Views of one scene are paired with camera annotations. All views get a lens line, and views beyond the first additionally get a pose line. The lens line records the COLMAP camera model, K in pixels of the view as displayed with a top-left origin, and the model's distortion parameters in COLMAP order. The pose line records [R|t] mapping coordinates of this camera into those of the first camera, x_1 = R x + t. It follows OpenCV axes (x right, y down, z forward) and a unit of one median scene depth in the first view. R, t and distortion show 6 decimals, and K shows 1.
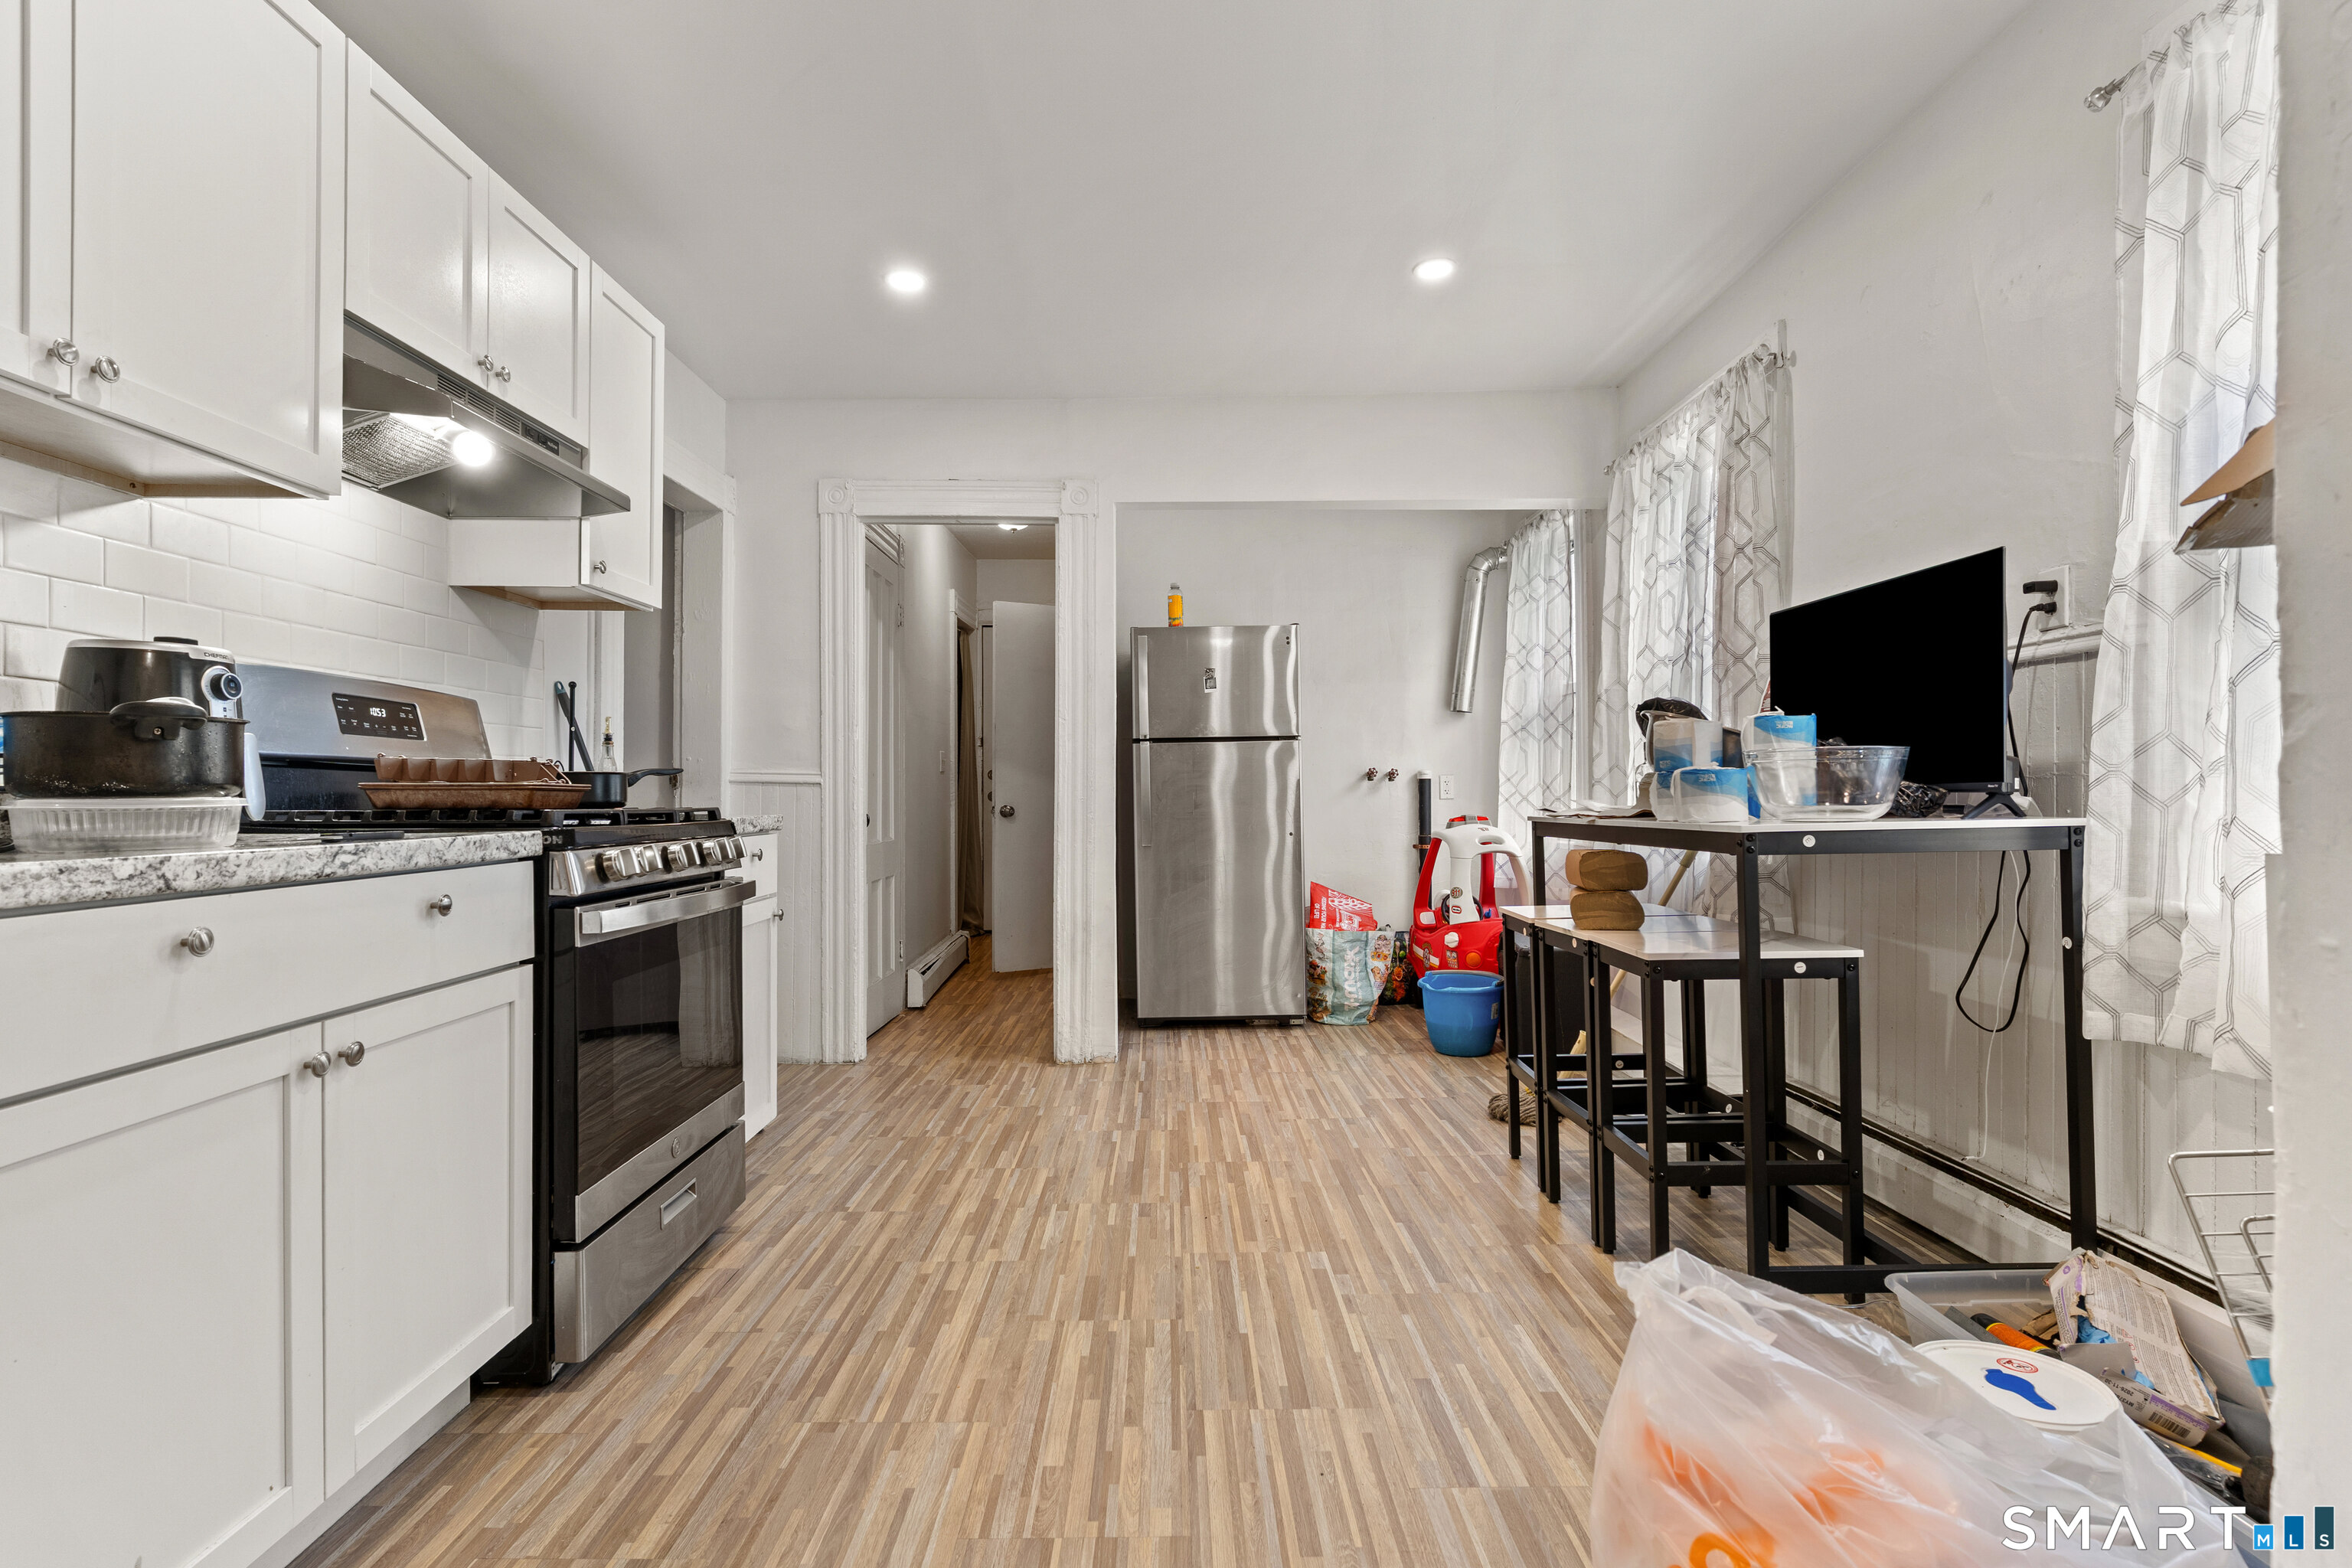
lens RADIAL K [[1137.3, 0, 1167.2], [0, 1137.3, 762.6], [0, 0, 1]] dist [0.002214, 0.000211]
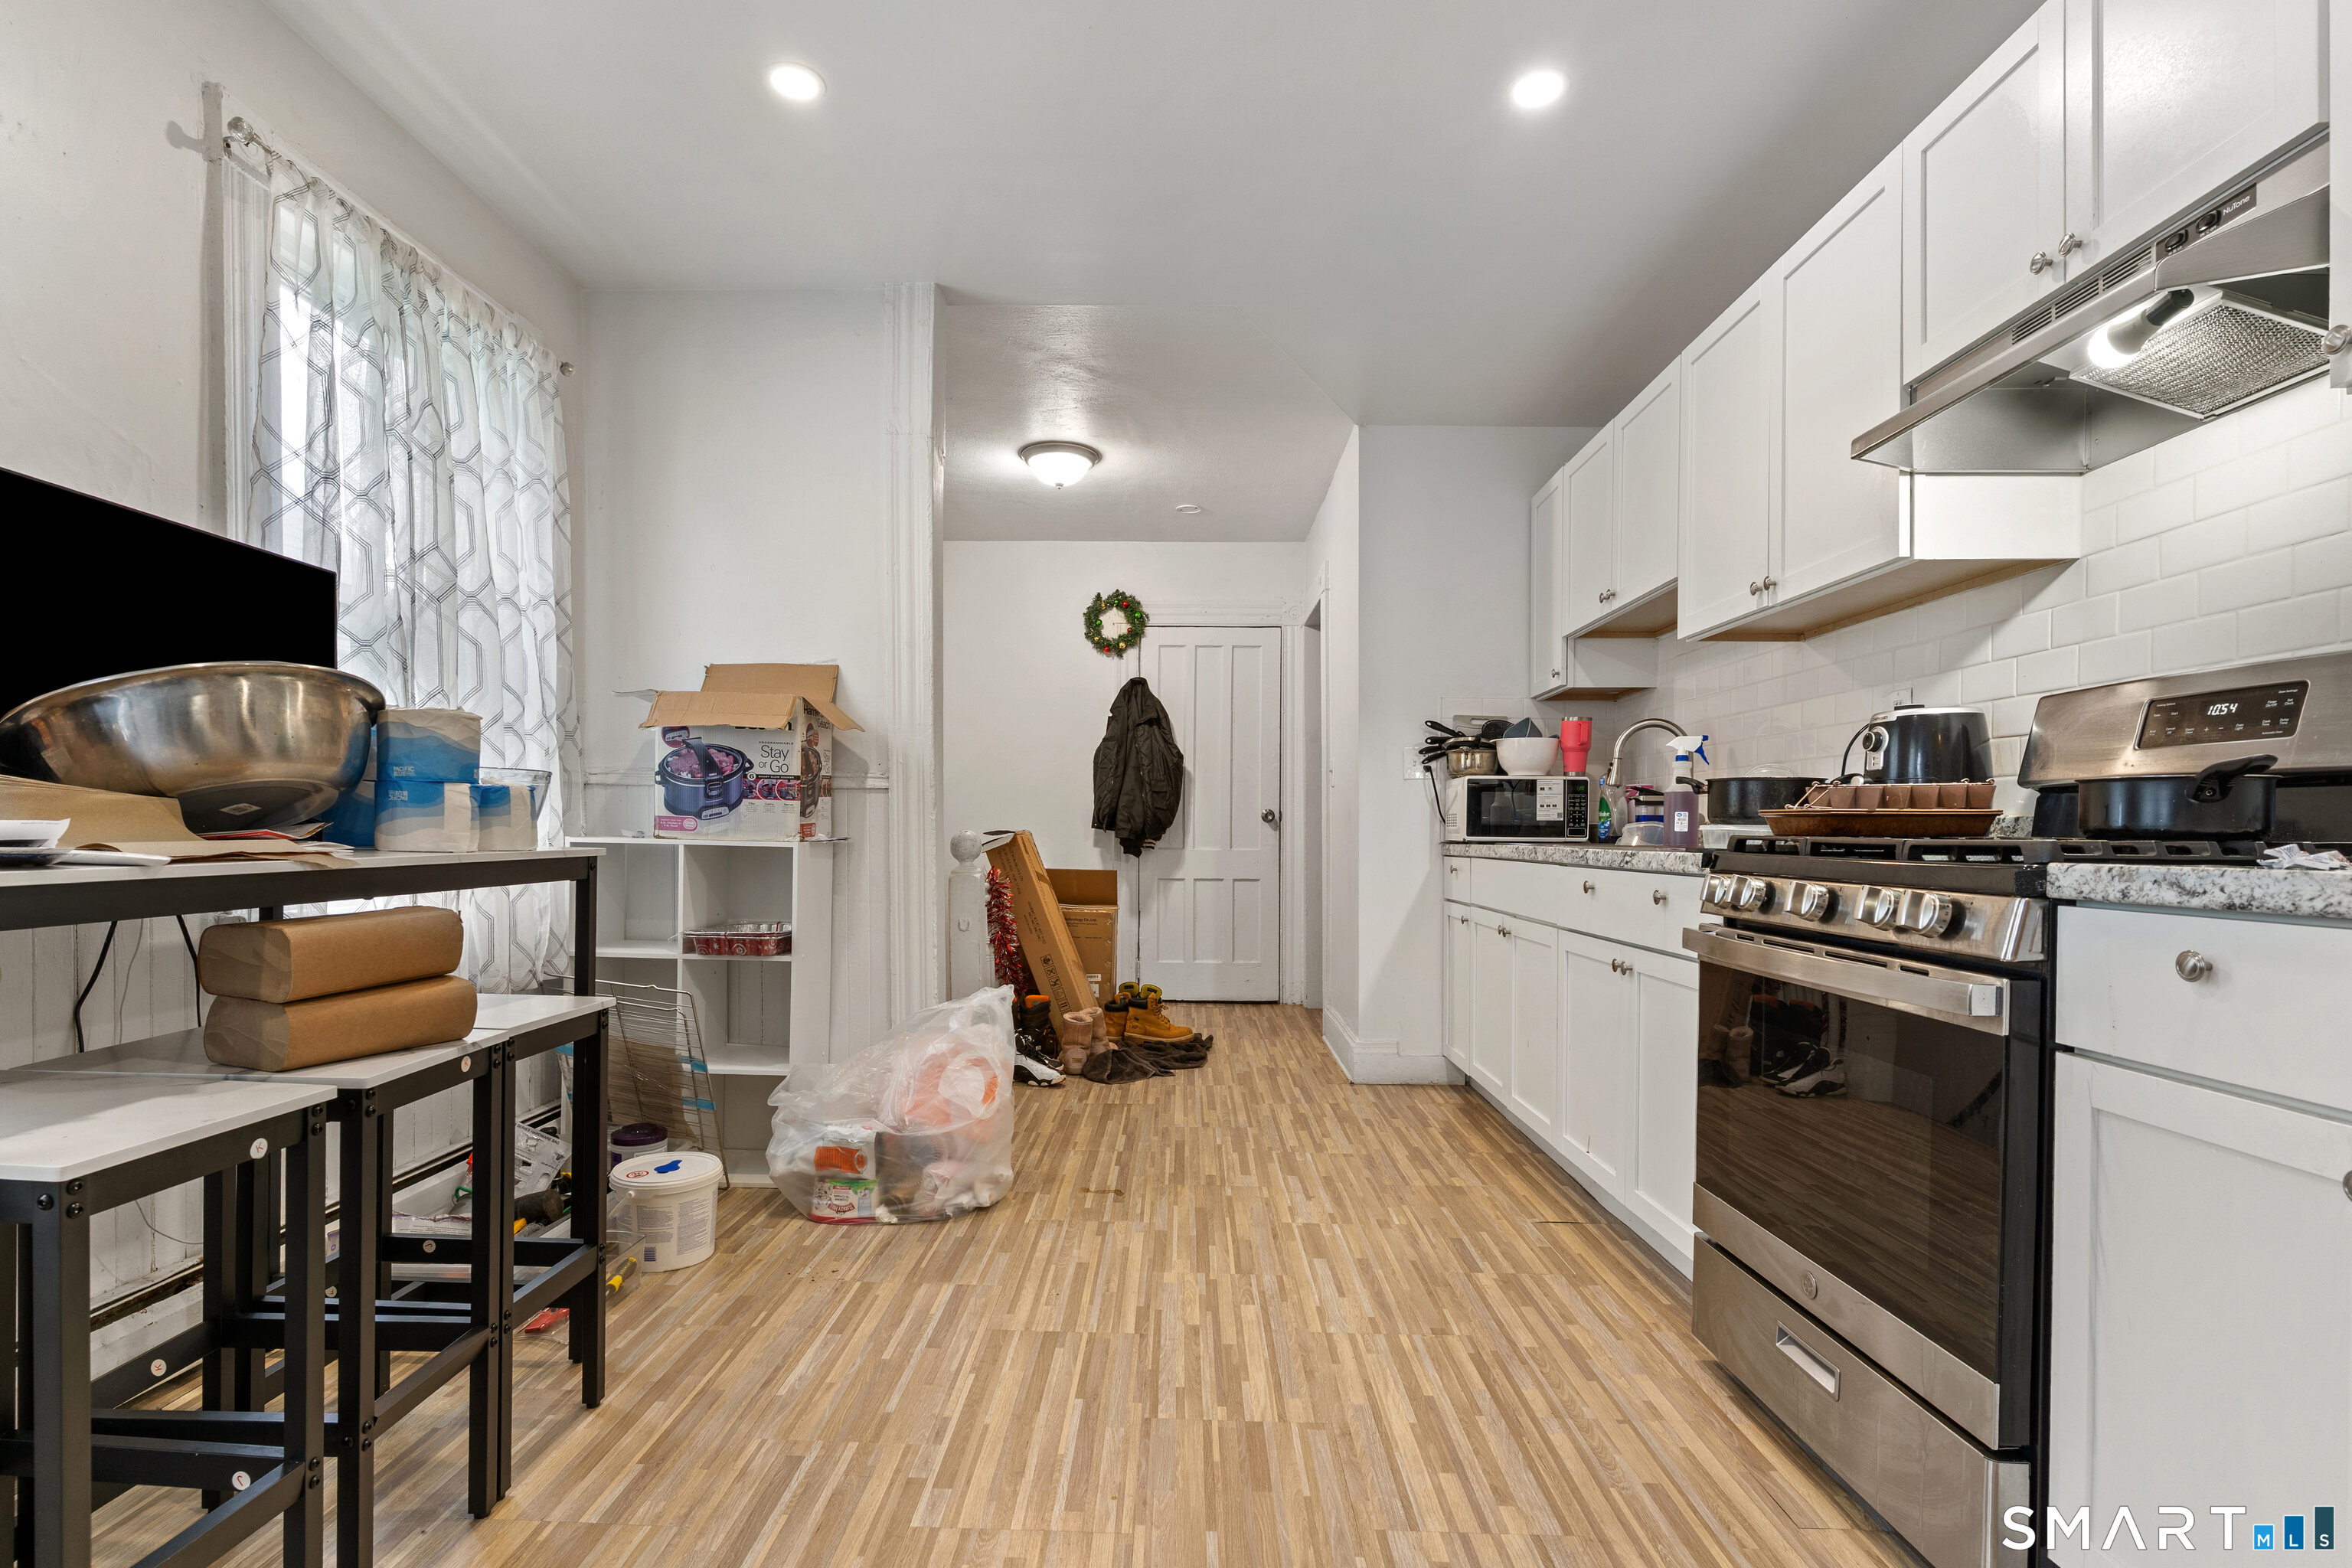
lens RADIAL K [[1154.3, 0, 1170.2], [0, 1154.3, 843.4], [0, 0, 1]] dist [0.001346, 0.000153]
pose [[-0.999928, -0.003446, 0.011460, -0.011953], [-0.003652, 0.999831, -0.018036, 0.049495], [-0.011396, -0.018076, -0.999772, 1.453698]]
